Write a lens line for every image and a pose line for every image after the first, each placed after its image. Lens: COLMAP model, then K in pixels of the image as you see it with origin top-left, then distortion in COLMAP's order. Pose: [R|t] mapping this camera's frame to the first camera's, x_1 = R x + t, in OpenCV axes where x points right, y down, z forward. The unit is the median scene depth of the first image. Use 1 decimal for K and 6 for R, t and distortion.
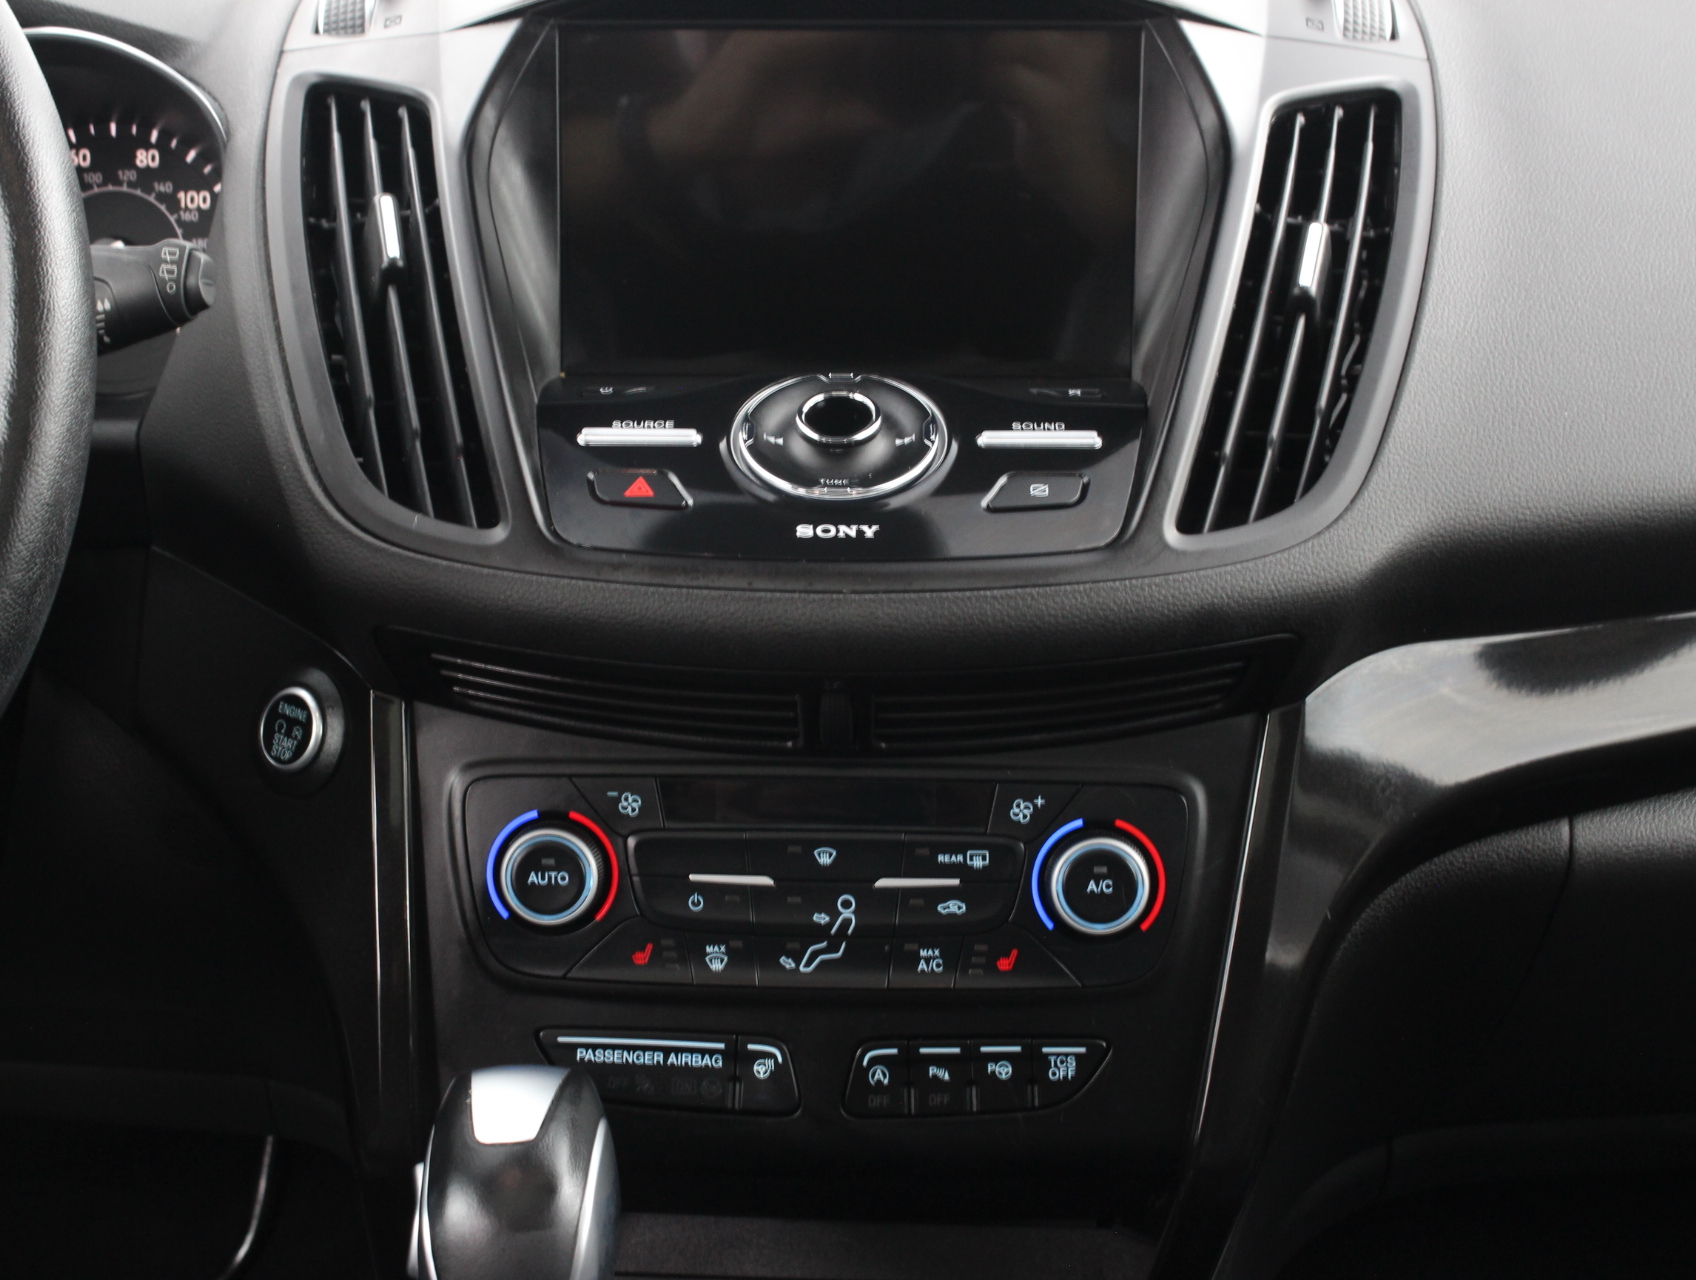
lens RADIAL K [[2766.1, 0, 848.0], [0, 2766.1, 640.0], [0, 0, 1]] dist [-0.046836, 0.007419]
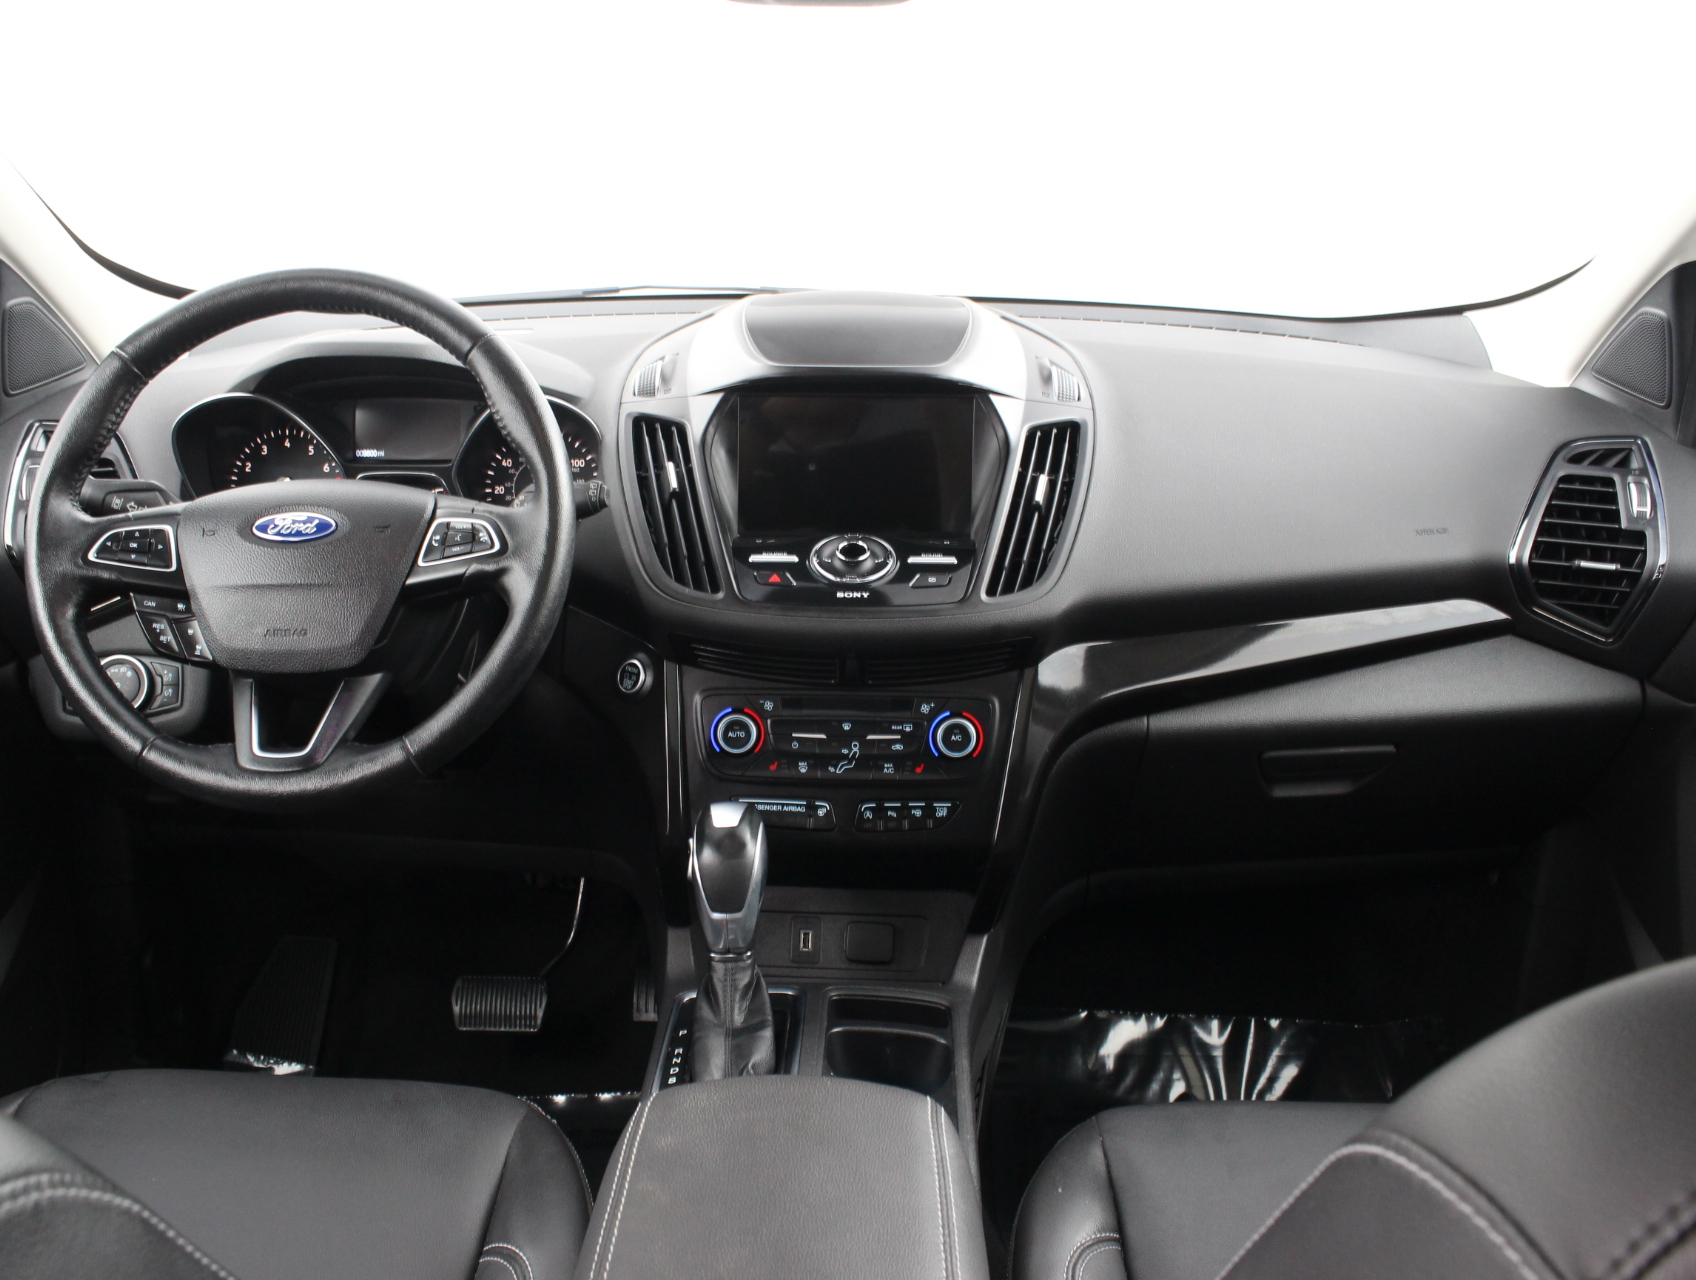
lens RADIAL K [[1653.7, 0, 856.3], [0, 1653.7, 673.3], [0, 0, 1]] dist [-0.122777, 0.018093]
pose [[0.999868, 0.002877, 0.016012, -0.023720], [-0.002450, 0.999642, -0.026626, 0.069989], [-0.016083, 0.026583, 0.999517, -0.496408]]
